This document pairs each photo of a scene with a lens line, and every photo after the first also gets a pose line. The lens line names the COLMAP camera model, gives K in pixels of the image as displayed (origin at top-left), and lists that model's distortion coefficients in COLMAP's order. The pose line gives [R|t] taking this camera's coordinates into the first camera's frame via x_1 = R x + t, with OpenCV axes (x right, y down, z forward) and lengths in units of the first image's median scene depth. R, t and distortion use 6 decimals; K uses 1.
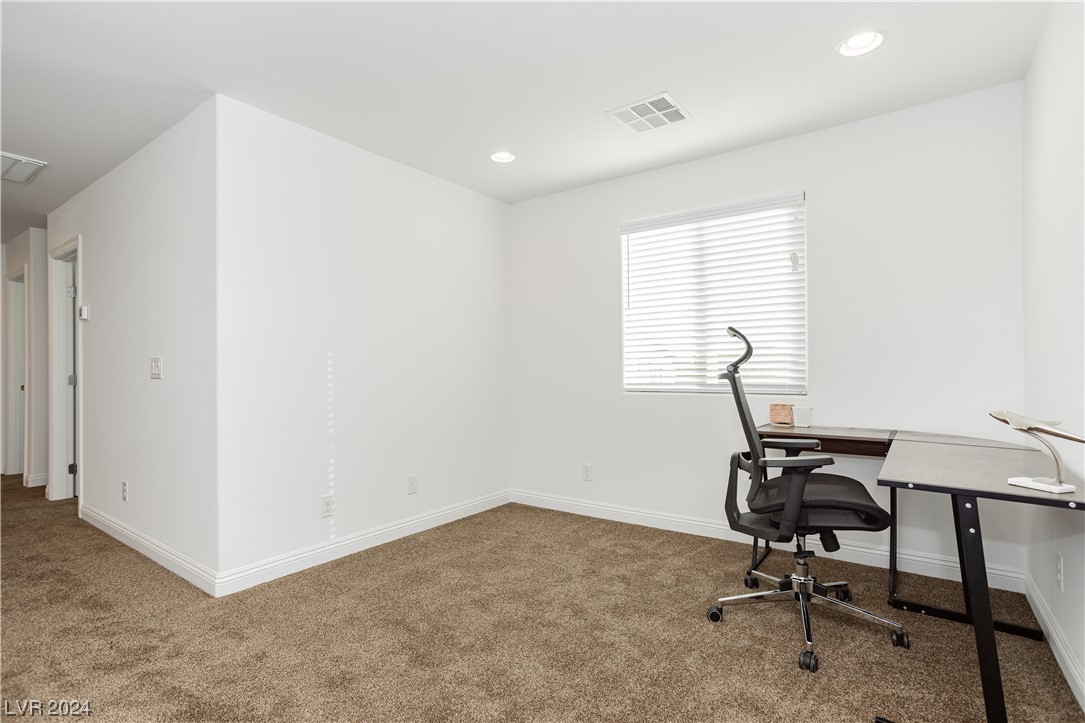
lens RADIAL K [[530.4, 0, 557.9], [0, 530.4, 367.7], [0, 0, 1]] dist [-0.041155, 0.023580]
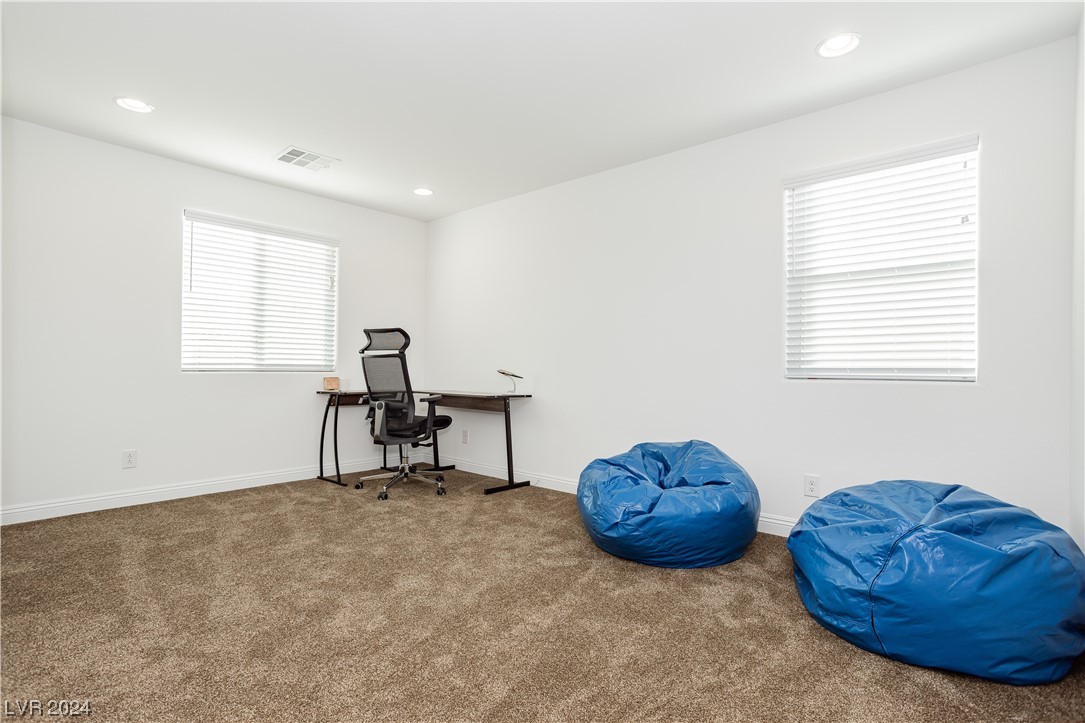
lens RADIAL K [[542.6, 0, 546.9], [0, 542.6, 355.8], [0, 0, 1]] dist [-0.033400, 0.023317]
pose [[0.125299, 0.023520, 0.991840, -1.017622], [-0.013953, 0.999662, -0.021943, 0.034235], [-0.992021, -0.011089, 0.125585, 0.205928]]
